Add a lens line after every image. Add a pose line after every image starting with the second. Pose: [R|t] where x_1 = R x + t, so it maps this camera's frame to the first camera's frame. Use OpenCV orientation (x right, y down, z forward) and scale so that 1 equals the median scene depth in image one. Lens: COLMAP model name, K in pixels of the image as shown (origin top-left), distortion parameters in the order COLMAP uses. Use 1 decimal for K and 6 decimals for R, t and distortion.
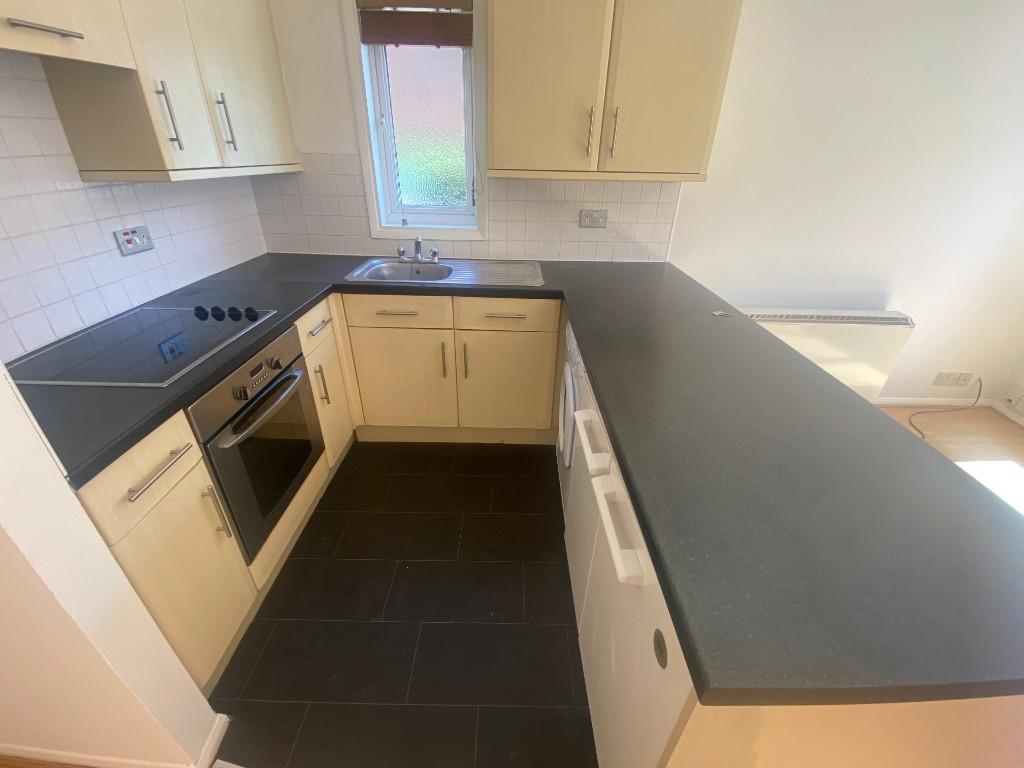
lens RADIAL K [[412.7, 0, 513.6], [0, 412.7, 378.7], [0, 0, 1]] dist [0.016514, -0.020920]
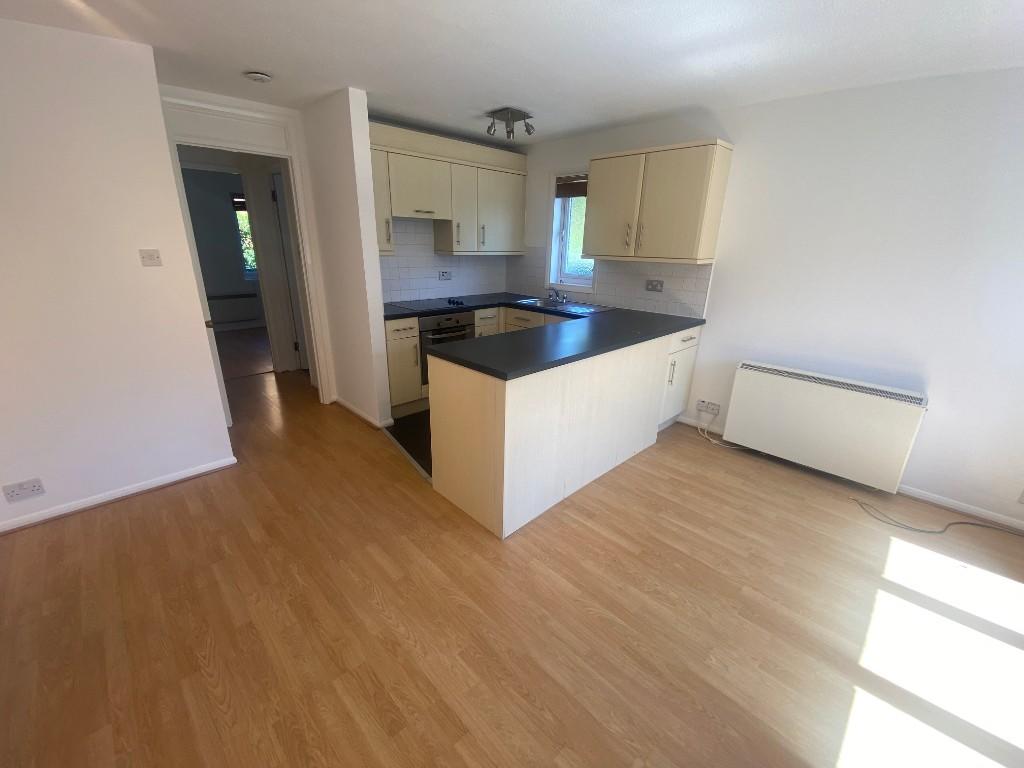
lens RADIAL K [[412.7, 0, 513.6], [0, 412.7, 378.7], [0, 0, 1]] dist [0.016514, -0.020920]
pose [[0.709504, 0.215873, -0.670822, 1.241531], [-0.338575, 0.939281, -0.055834, 0.274321], [0.618038, 0.266738, 0.739514, -0.503522]]
